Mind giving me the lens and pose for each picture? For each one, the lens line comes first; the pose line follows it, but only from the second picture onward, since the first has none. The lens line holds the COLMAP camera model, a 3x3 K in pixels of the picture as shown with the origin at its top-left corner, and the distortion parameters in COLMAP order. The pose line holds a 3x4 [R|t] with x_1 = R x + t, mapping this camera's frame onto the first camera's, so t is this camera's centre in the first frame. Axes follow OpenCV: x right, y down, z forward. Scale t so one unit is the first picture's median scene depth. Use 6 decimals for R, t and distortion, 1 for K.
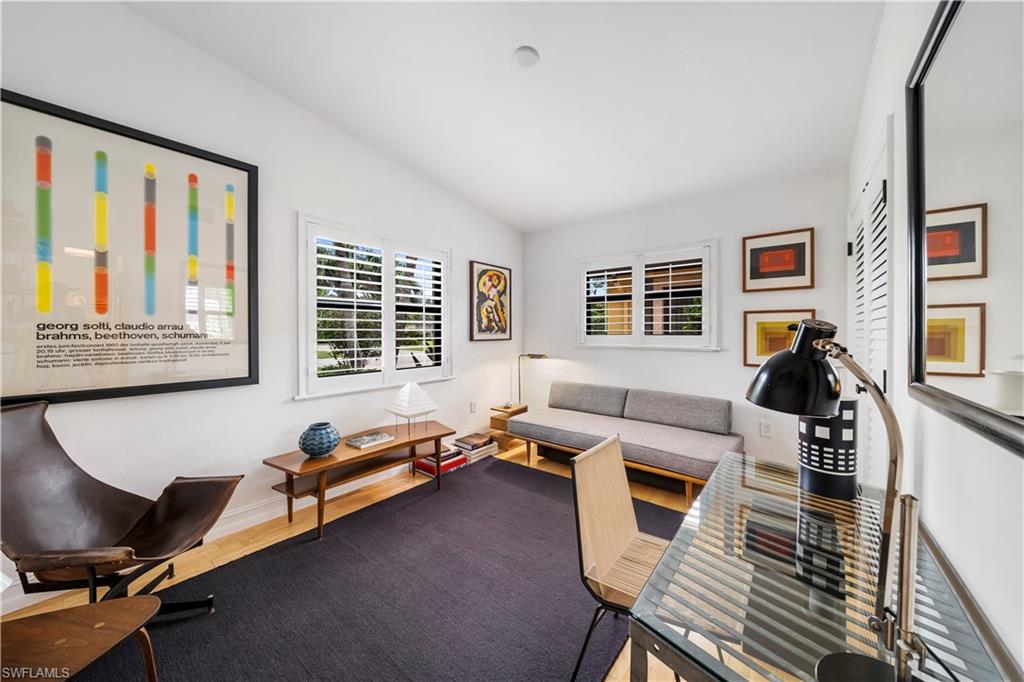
lens RADIAL K [[350.9, 0, 512.0], [0, 350.9, 341.0], [0, 0, 1]] dist [-0.000060, 0.000038]
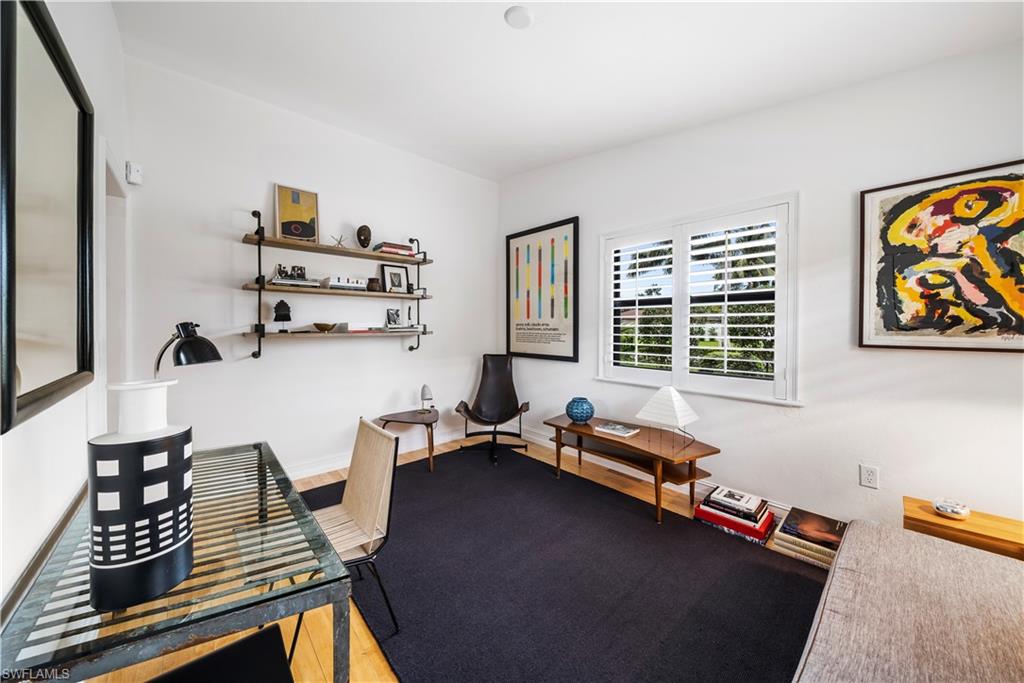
lens RADIAL K [[352.5, 0, 515.4], [0, 352.5, 334.3], [0, 0, 1]] dist [-0.000542, -0.000024]
pose [[-0.136097, 0.020618, -0.990481, 0.490072], [-0.031423, 0.999191, 0.025117, -0.016059], [0.990197, 0.034543, -0.135338, 0.589061]]
